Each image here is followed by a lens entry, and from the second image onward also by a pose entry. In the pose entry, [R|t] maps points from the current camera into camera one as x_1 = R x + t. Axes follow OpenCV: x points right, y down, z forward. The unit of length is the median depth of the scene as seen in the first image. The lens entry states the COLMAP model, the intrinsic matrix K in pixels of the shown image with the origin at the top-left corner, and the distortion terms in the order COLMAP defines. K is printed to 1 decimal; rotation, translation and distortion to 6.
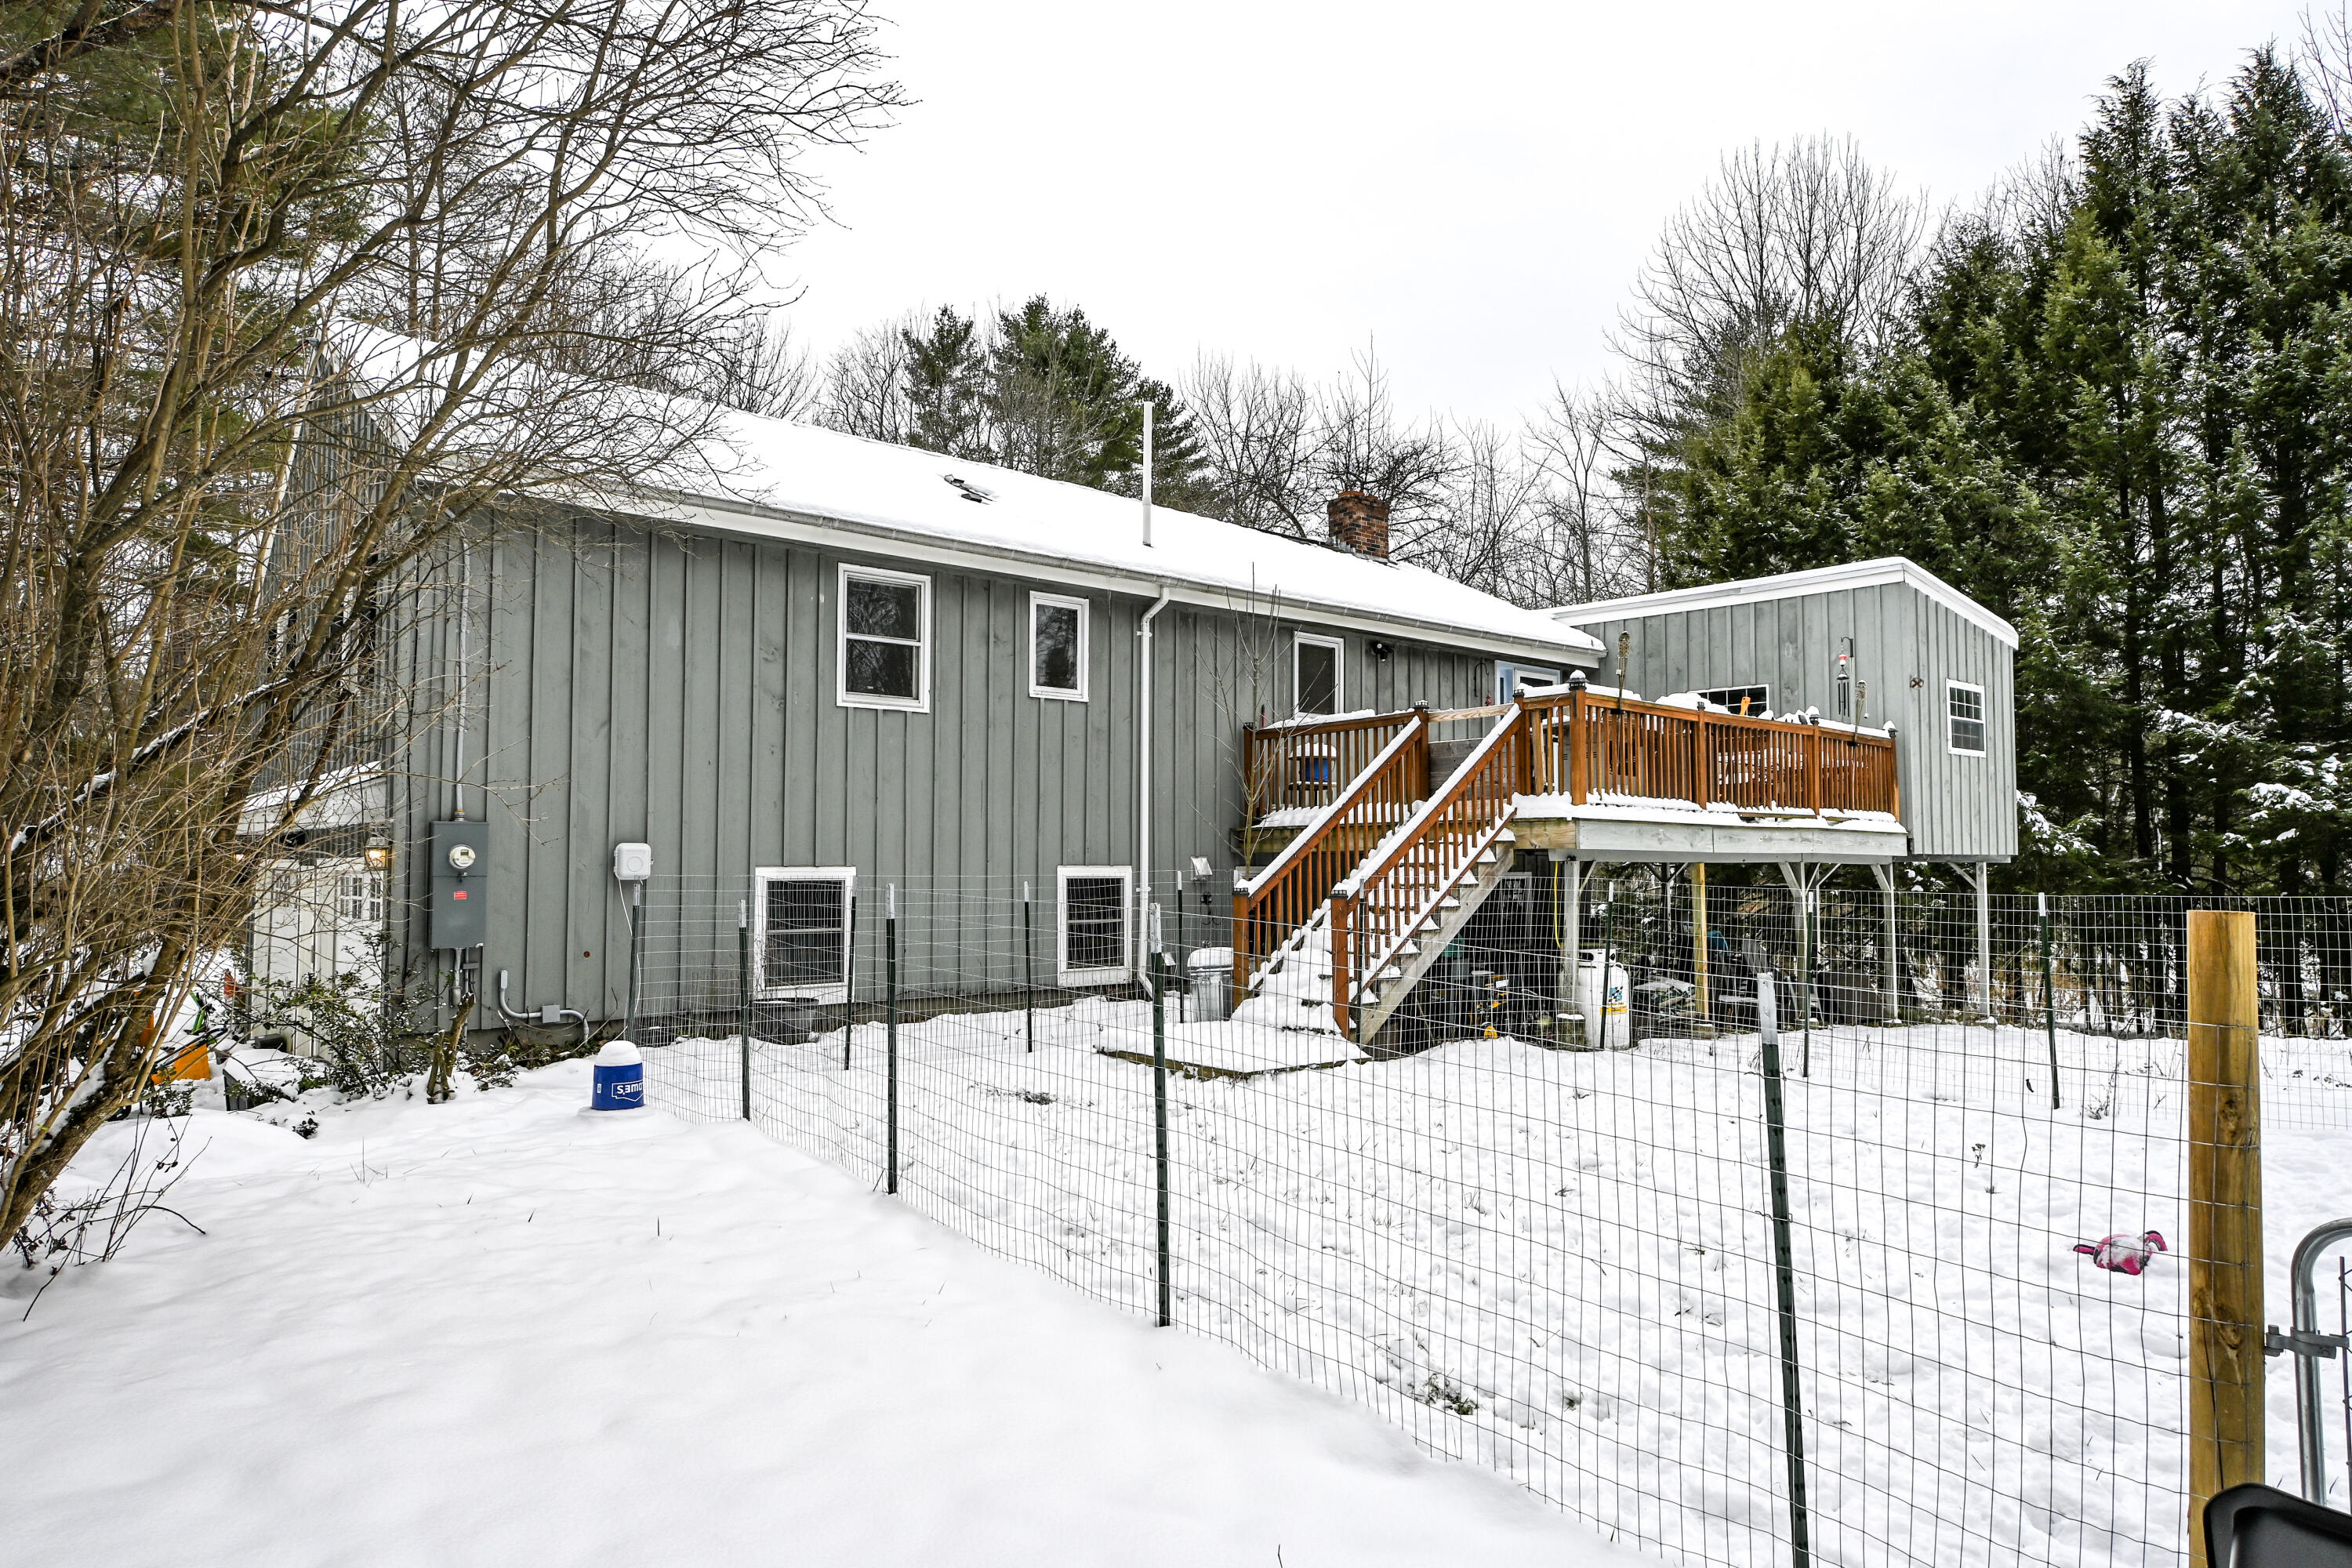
lens RADIAL K [[1333.6, 0, 1176.0], [0, 1333.6, 784.0], [0, 0, 1]] dist [0.027280, 0.000131]
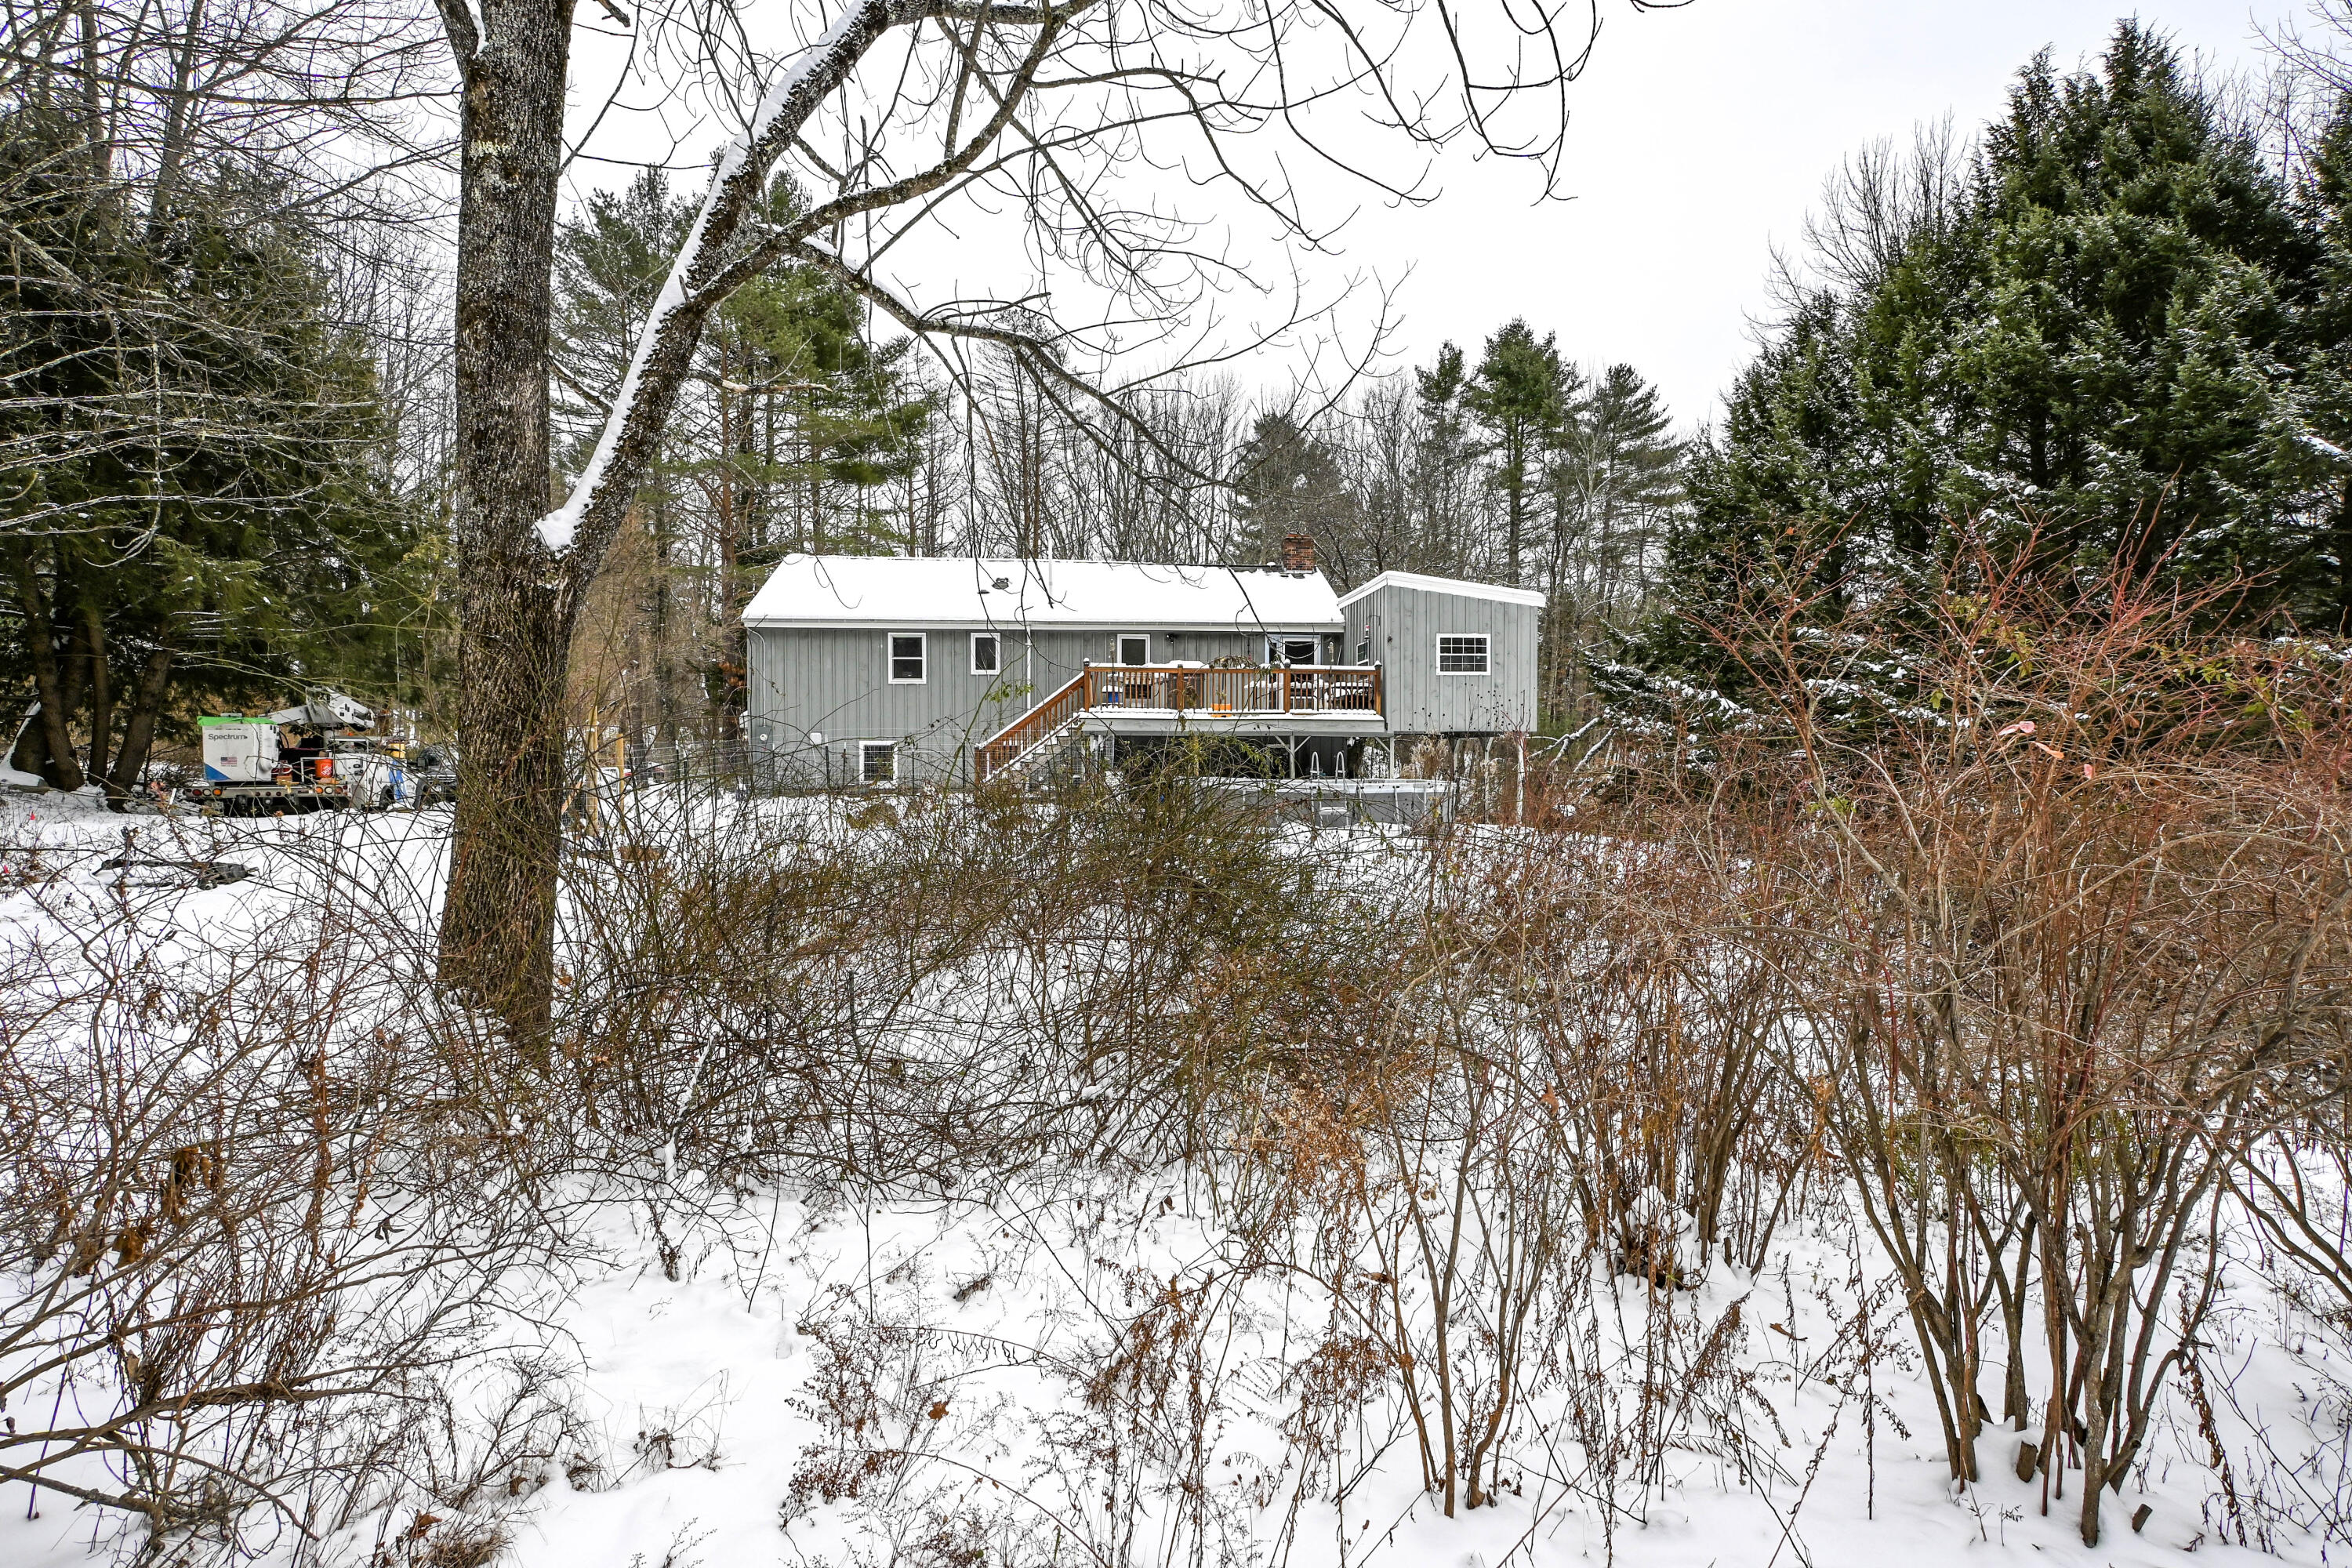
lens RADIAL K [[1196.2, 0, 1176.0], [0, 1196.2, 784.0], [0, 0, 1]] dist [-0.000220, -0.000040]
pose [[0.800010, 0.009483, -0.599911, 1.345399], [0.029593, 0.998034, 0.055240, 0.025074], [0.599256, -0.061946, 0.798157, -0.520414]]
